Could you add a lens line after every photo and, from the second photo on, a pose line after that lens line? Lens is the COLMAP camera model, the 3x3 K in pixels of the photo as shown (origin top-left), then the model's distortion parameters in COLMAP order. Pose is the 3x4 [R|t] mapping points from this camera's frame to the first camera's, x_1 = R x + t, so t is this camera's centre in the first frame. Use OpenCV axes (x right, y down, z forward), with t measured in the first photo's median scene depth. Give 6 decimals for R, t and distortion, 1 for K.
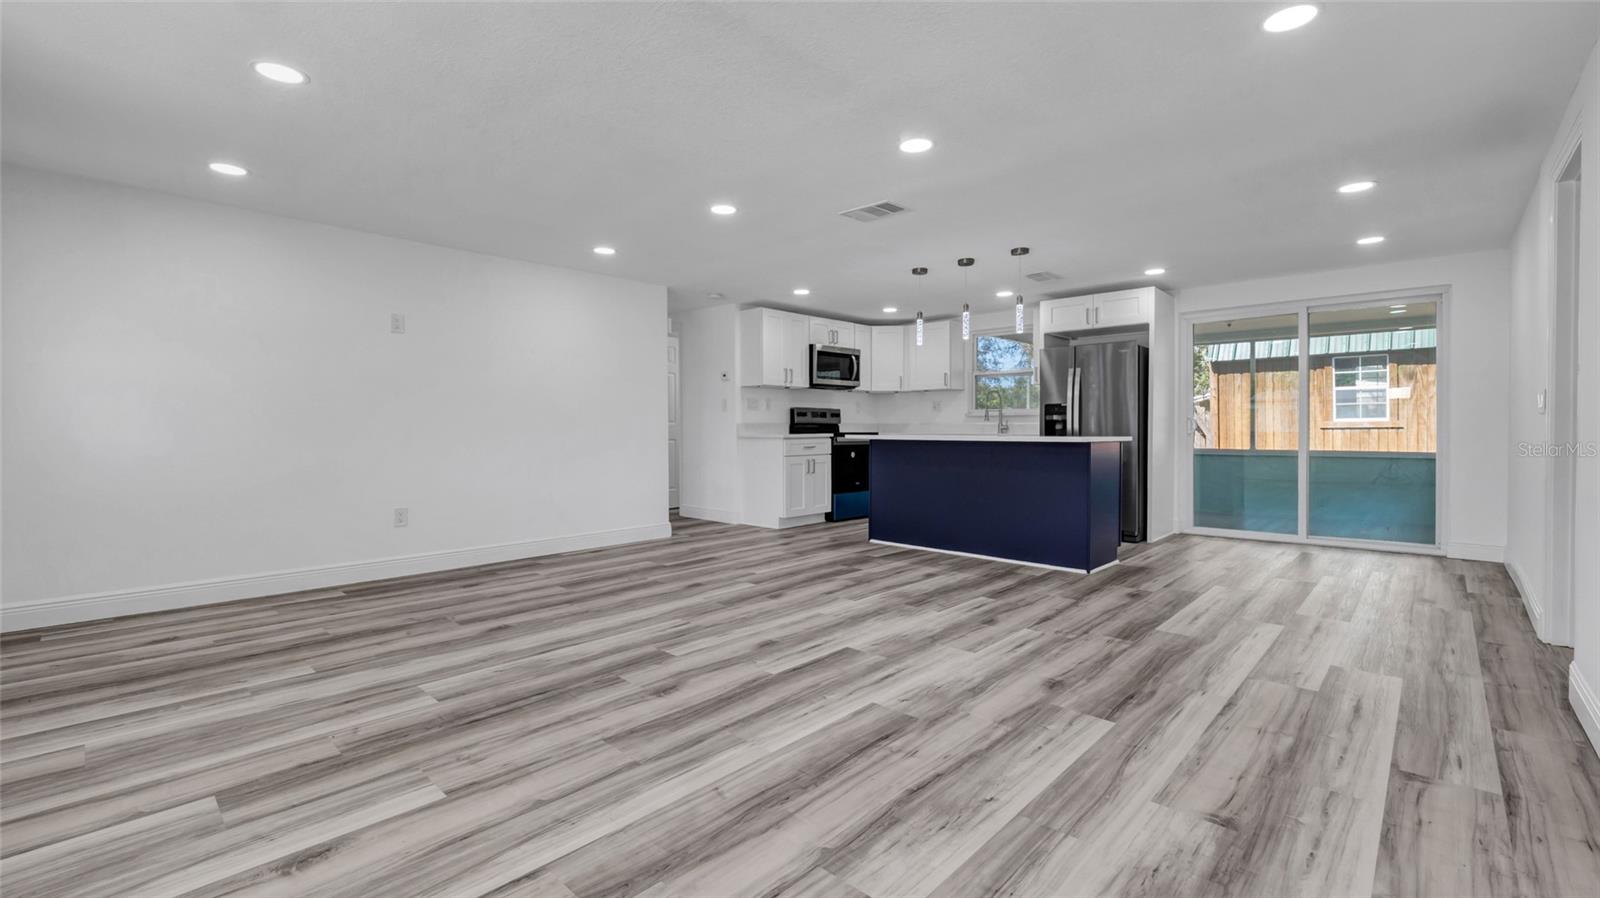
lens RADIAL K [[681.0, 0, 797.9], [0, 681.0, 434.6], [0, 0, 1]] dist [-0.006518, -0.000218]
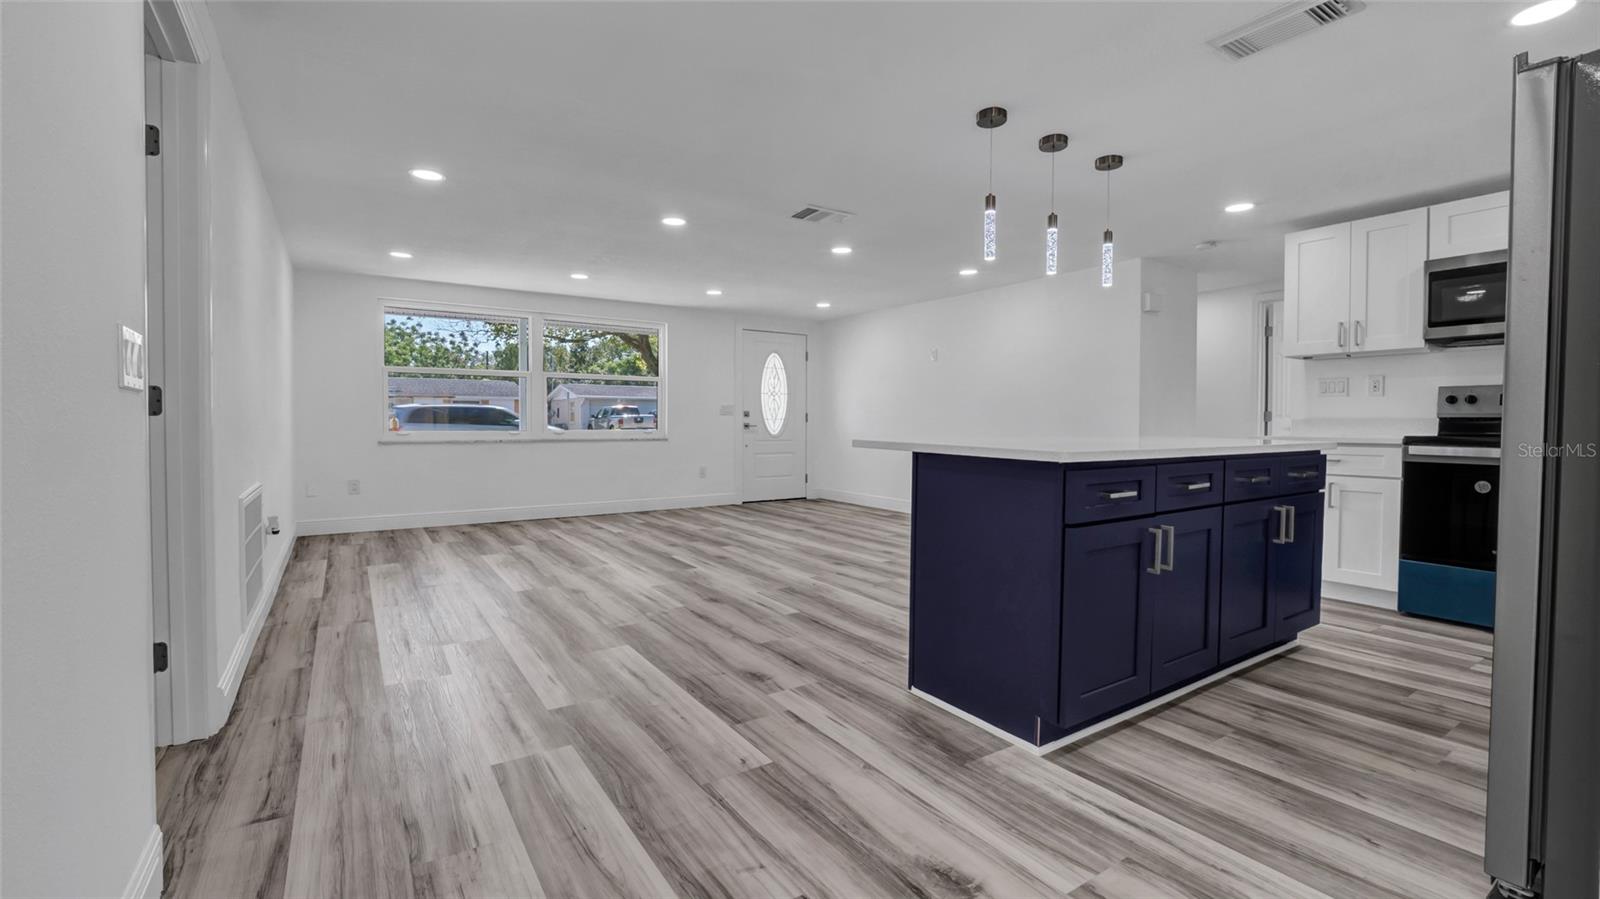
lens RADIAL K [[677.6, 0, 803.4], [0, 677.6, 439.6], [0, 0, 1]] dist [0.025175, -0.022047]
pose [[-0.220673, 0.027433, -0.974962, 1.000074], [-0.014062, 0.999411, 0.031304, -0.014524], [0.975247, 0.020618, -0.220157, 1.052428]]
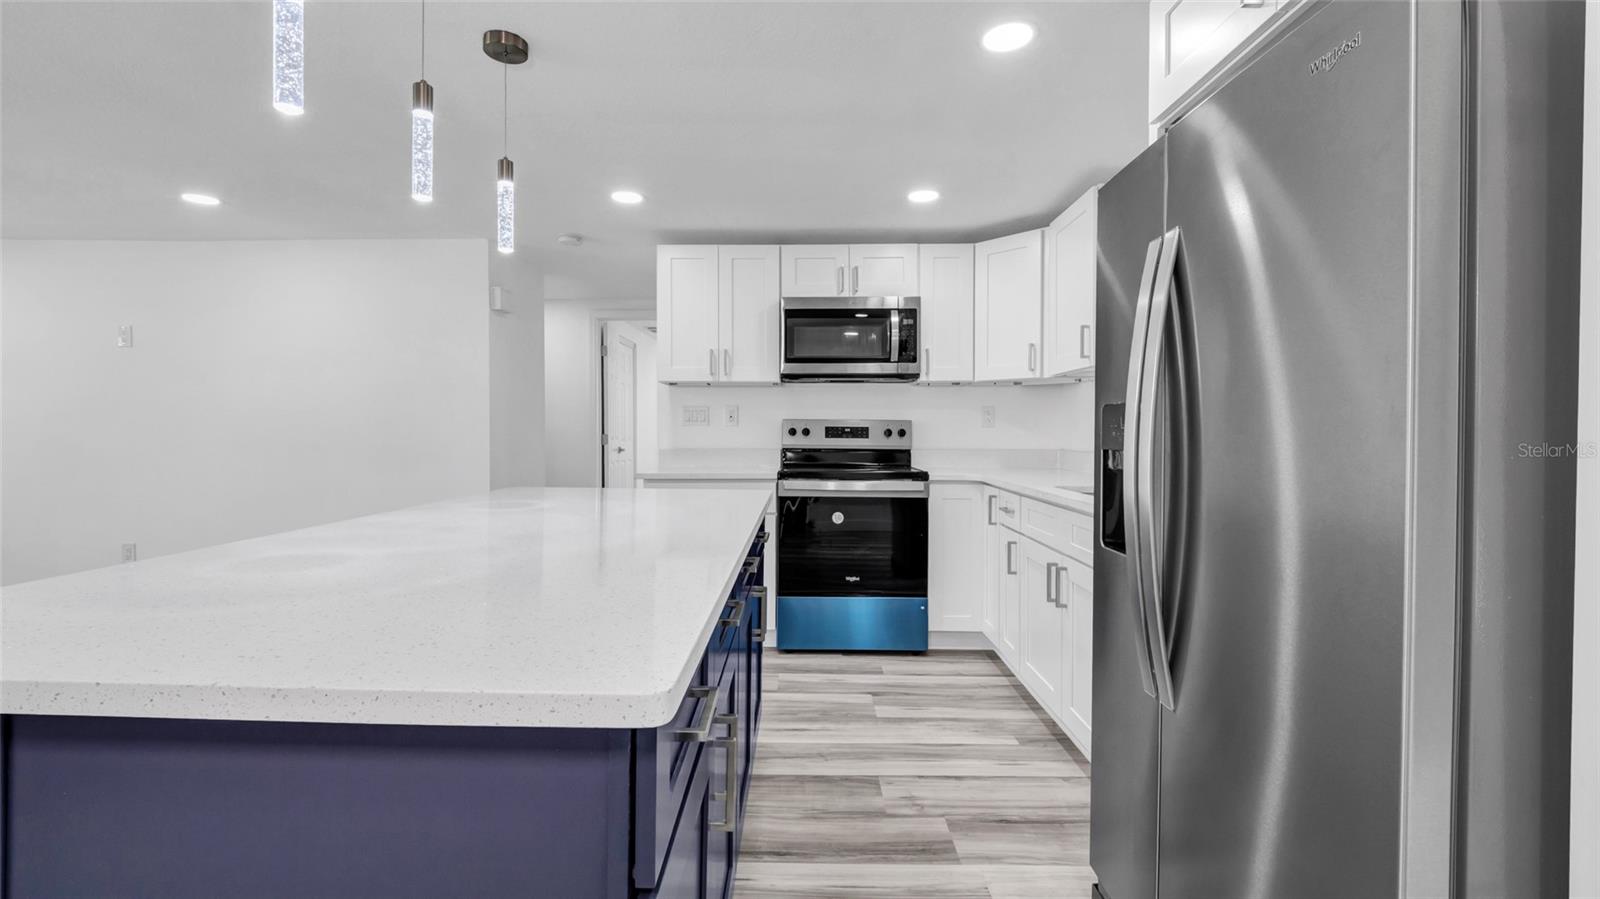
lens RADIAL K [[681.0, 0, 797.9], [0, 681.0, 435.1], [0, 0, 1]] dist [-0.006518, -0.000218]
pose [[0.676714, 0.008065, -0.736202, 0.662384], [-0.012150, 0.999926, -0.000213, -0.044767], [0.736145, 0.009089, 0.676762, 1.049000]]
